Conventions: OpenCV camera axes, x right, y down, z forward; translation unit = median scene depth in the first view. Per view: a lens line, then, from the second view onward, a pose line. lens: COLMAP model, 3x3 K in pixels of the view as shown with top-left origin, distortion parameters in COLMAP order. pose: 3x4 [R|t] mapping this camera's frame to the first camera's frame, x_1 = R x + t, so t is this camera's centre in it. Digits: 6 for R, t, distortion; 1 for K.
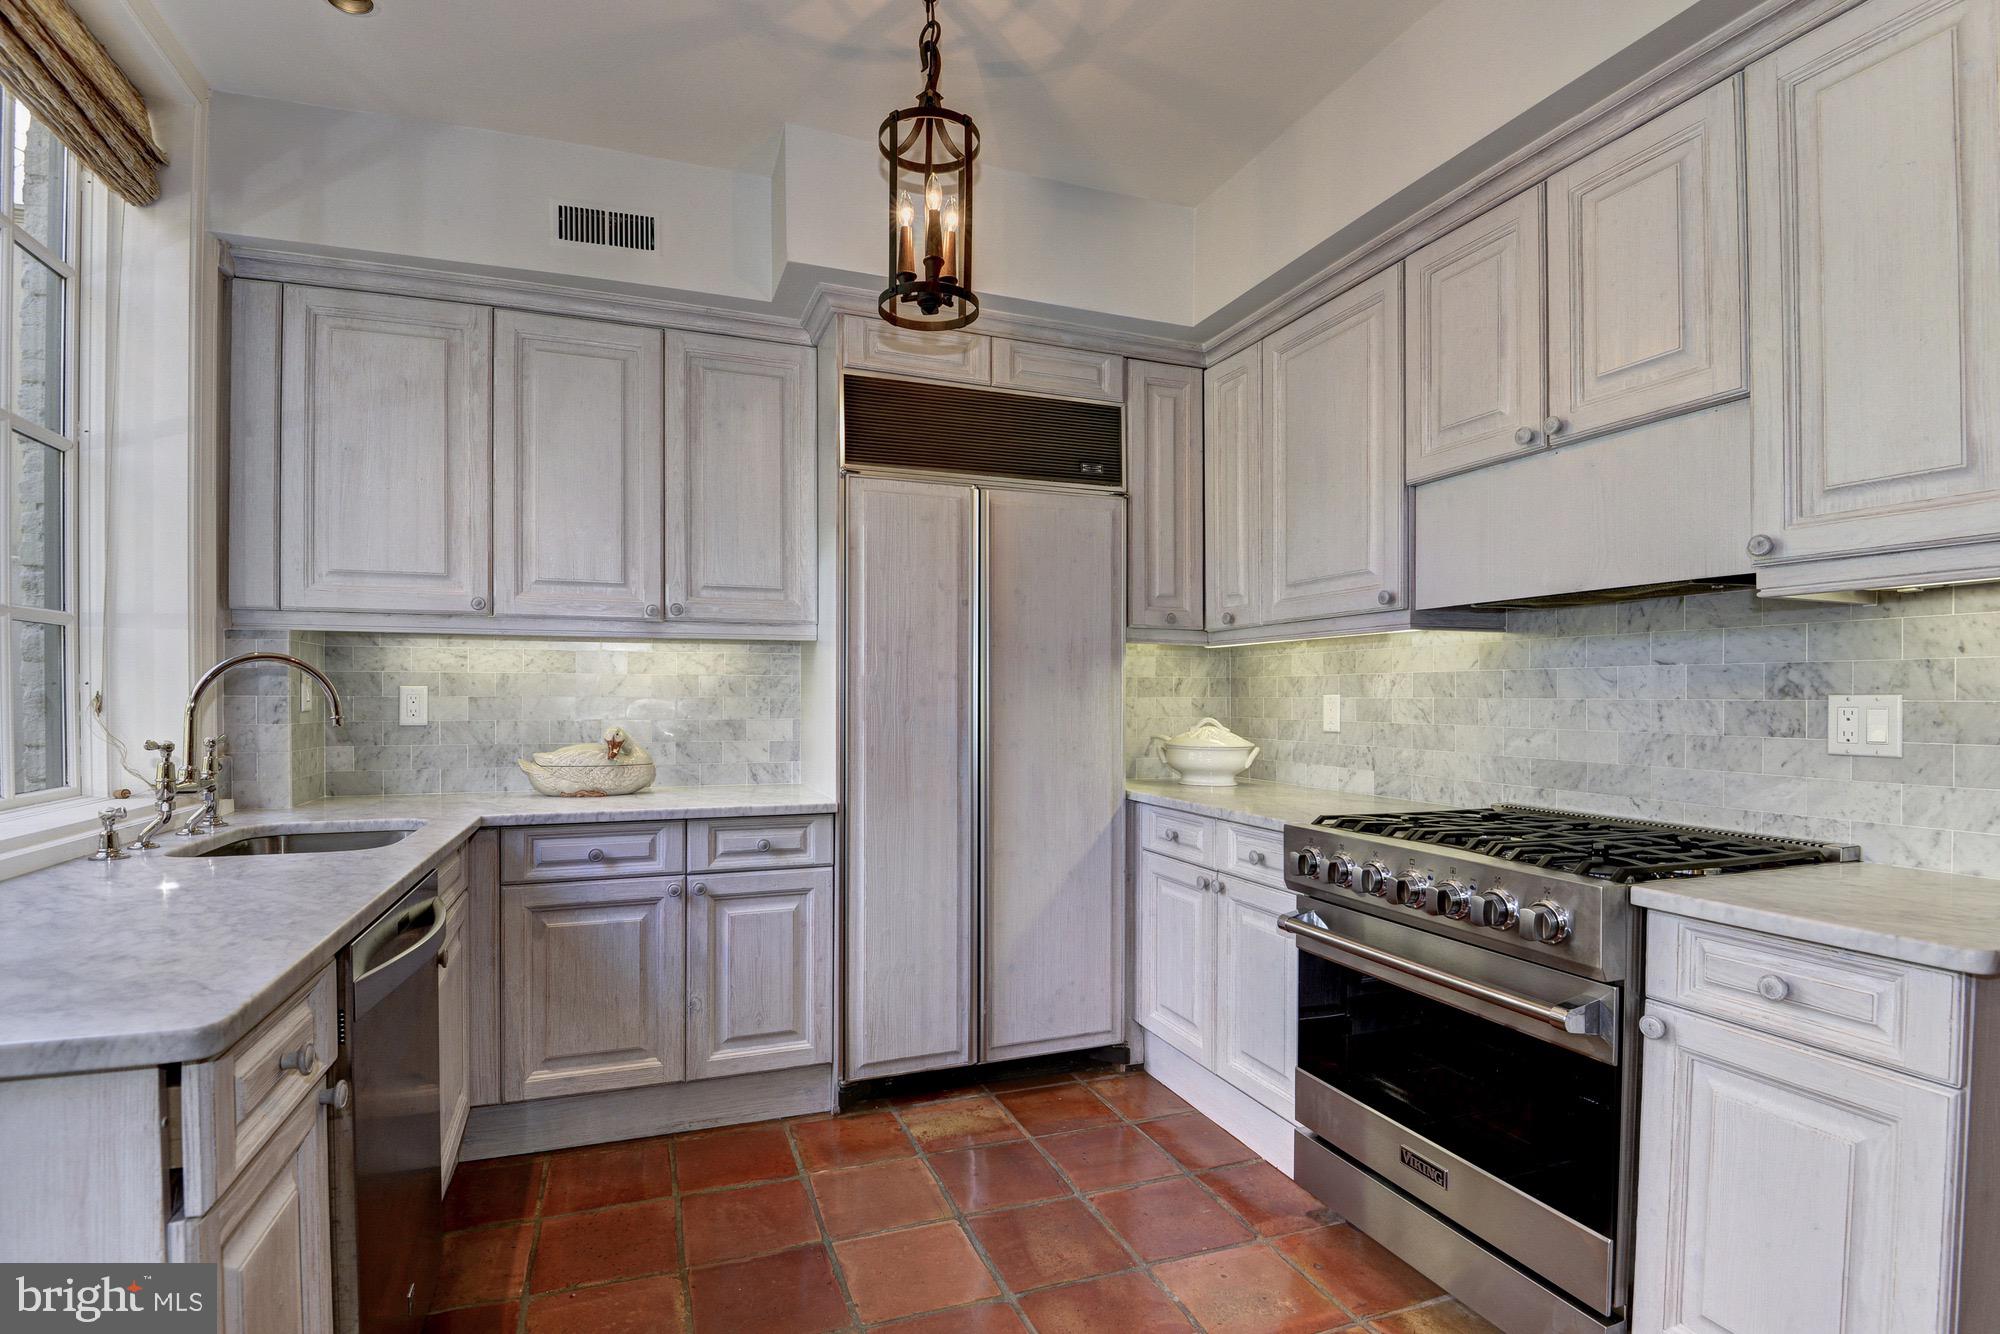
lens RADIAL K [[887.1, 0, 988.7], [0, 887.1, 696.7], [0, 0, 1]] dist [0.012348, -0.025459]
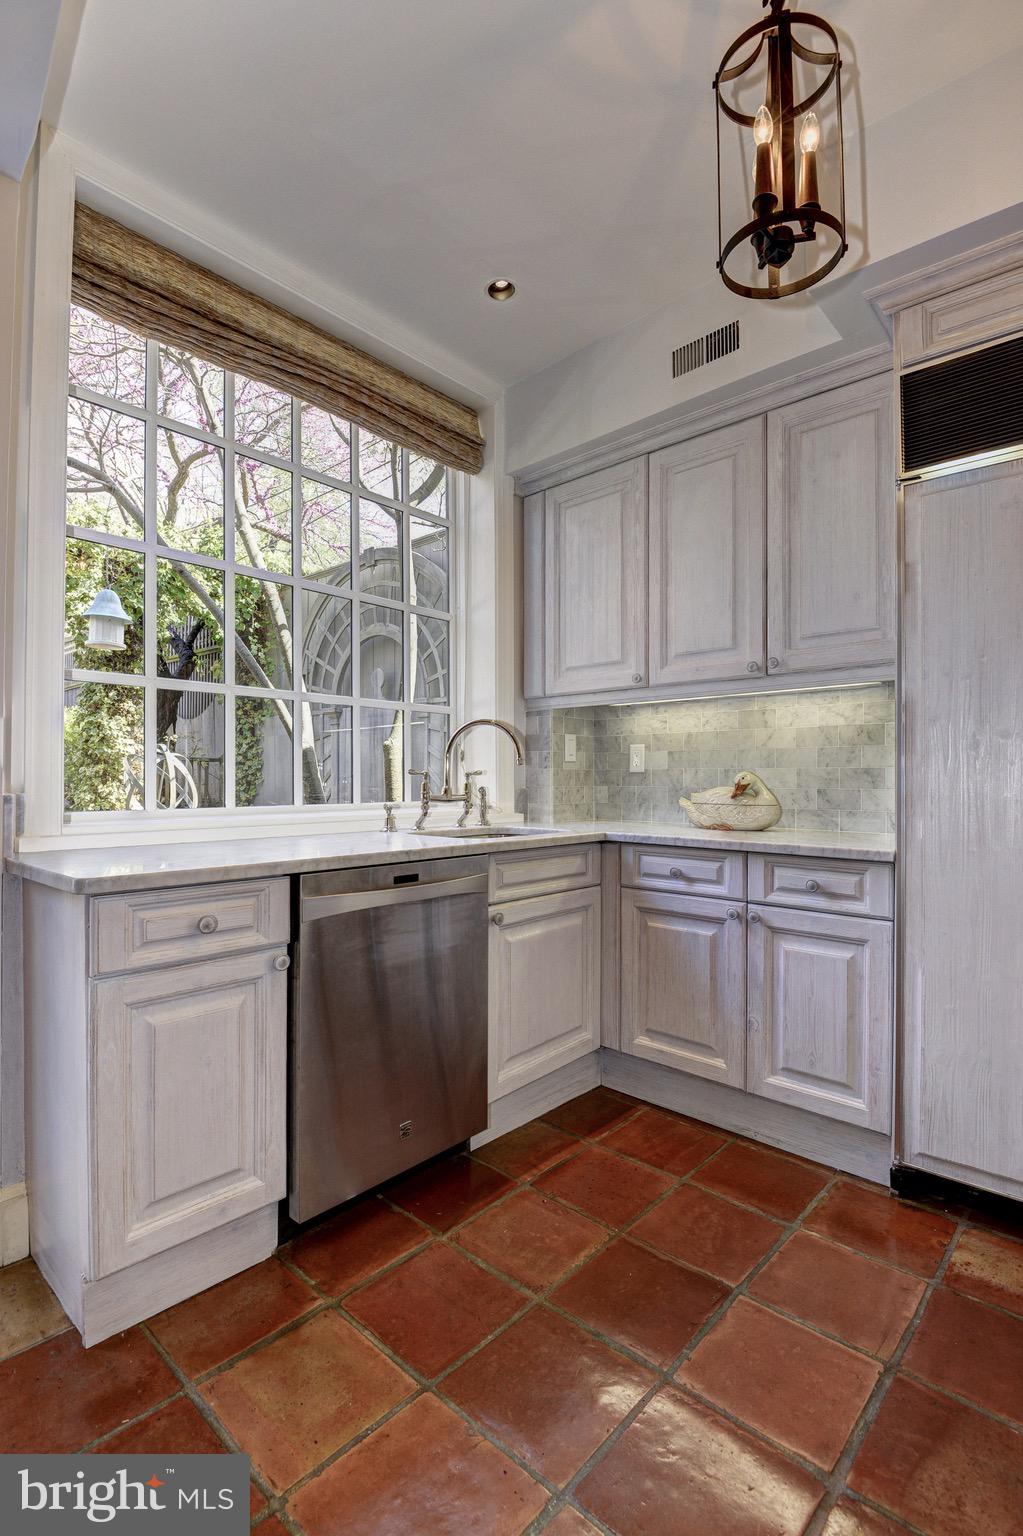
lens RADIAL K [[723.5, 0, 528.1], [0, 723.5, 775.1], [0, 0, 1]] dist [0.004146, -0.018760]
pose [[0.472751, -0.004639, -0.881184, 0.314959], [0.001854, 0.999989, -0.004269, 0.046220], [0.881194, 0.000384, 0.472754, 0.338666]]
